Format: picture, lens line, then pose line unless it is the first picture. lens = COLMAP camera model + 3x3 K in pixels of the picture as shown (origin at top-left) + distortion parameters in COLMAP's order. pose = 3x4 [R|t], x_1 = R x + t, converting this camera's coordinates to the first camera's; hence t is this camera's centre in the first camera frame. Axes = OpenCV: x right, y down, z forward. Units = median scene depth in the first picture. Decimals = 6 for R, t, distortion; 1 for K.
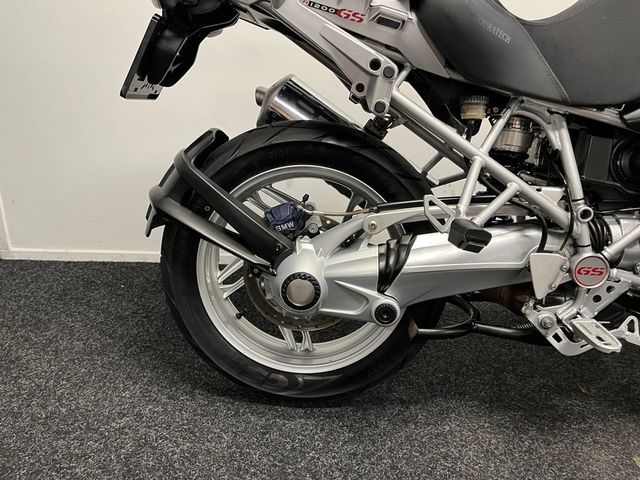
lens RADIAL K [[483.6, 0, 321.9], [0, 483.6, 233.9], [0, 0, 1]] dist [0.075296, -0.098113]
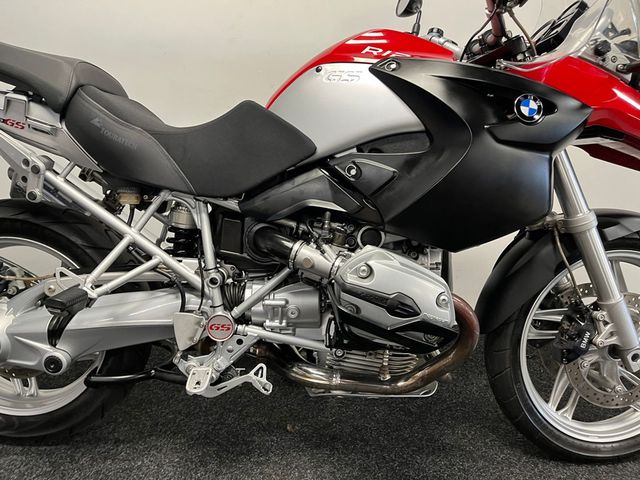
lens RADIAL K [[483.6, 0, 325.4], [0, 483.6, 233.7], [0, 0, 1]] dist [0.075296, -0.098113]
pose [[0.999101, 0.007734, 0.041674, 0.665834], [-0.004342, 0.996715, -0.080876, -0.053384], [-0.042162, 0.080623, 0.995853, -0.223959]]
